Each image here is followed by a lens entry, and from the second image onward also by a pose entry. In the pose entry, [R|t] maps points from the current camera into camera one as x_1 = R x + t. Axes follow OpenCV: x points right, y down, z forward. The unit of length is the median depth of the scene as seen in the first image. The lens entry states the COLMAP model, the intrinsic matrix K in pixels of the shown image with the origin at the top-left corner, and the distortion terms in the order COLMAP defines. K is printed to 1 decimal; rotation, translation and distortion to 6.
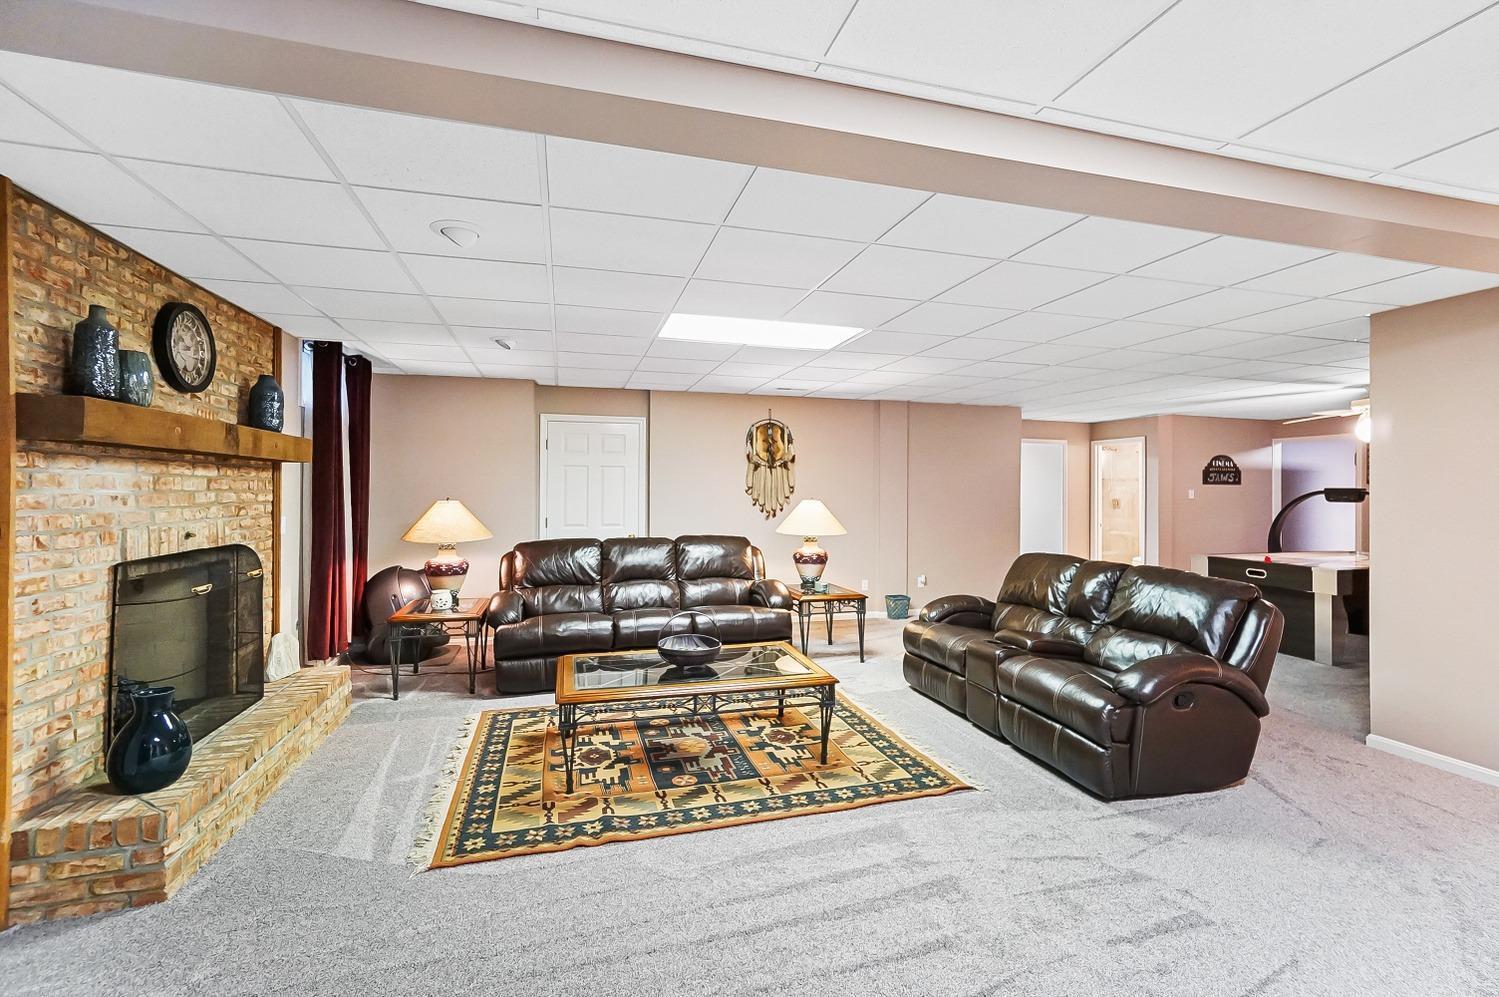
lens RADIAL K [[652.7, 0, 755.2], [0, 652.7, 493.1], [0, 0, 1]] dist [0.000146, 0.000058]
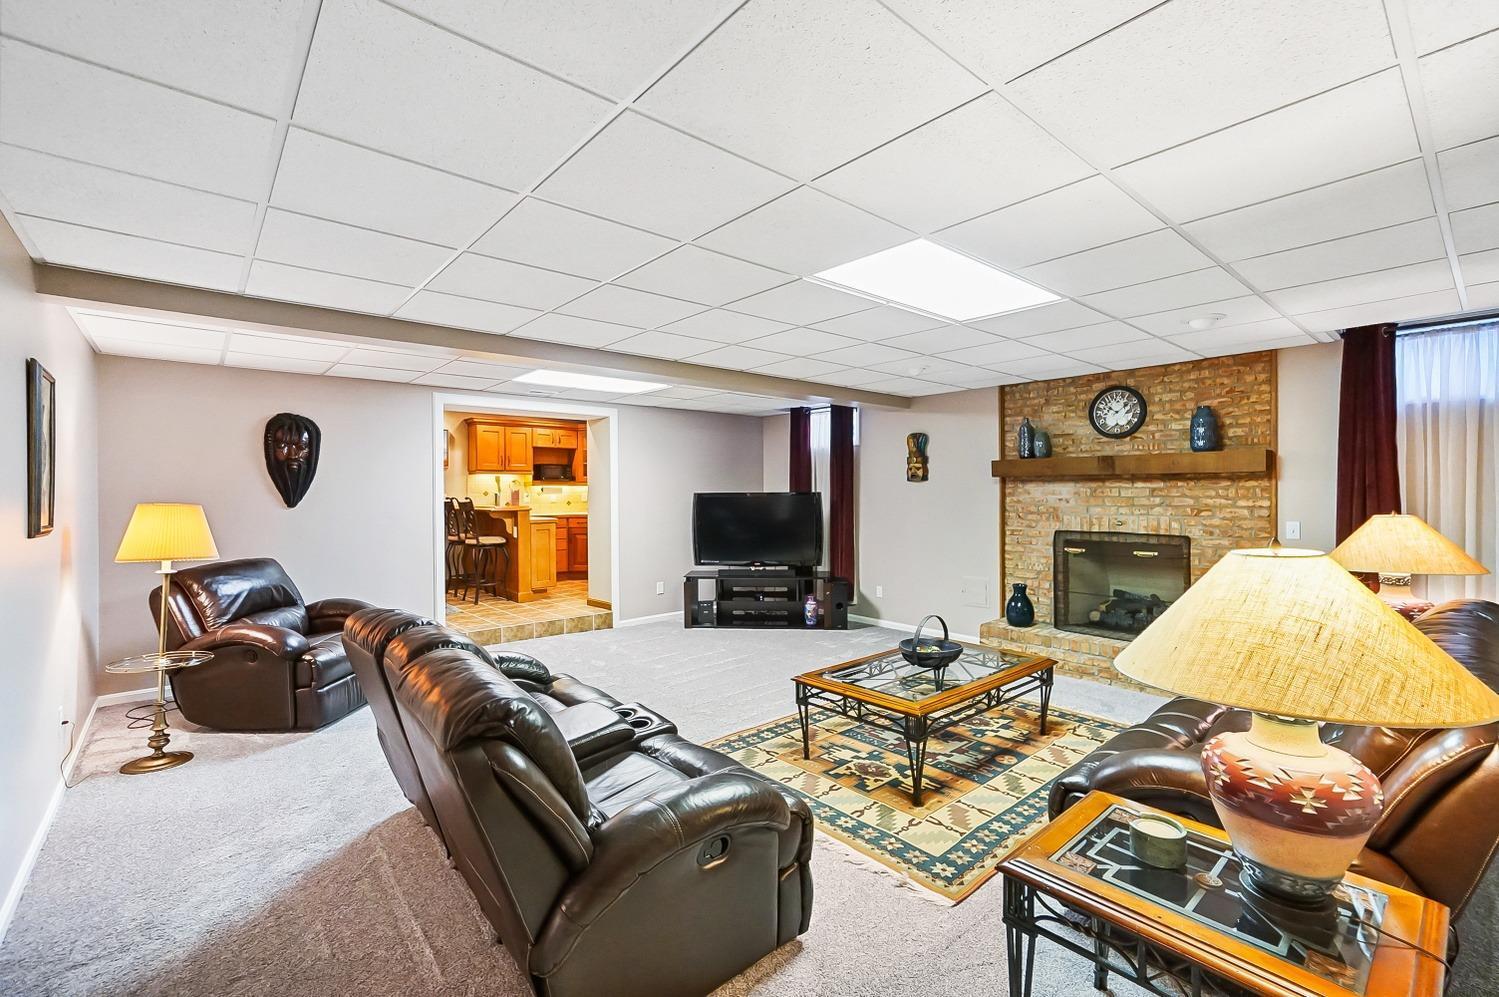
lens RADIAL K [[652.7, 0, 746.1], [0, 652.7, 490.1], [0, 0, 1]] dist [0.000146, 0.000058]
pose [[-0.911423, 0.000292, -0.411472, 0.621883], [-0.001134, 0.999994, 0.003222, -0.022253], [0.411470, 0.003404, -0.911417, 1.901719]]
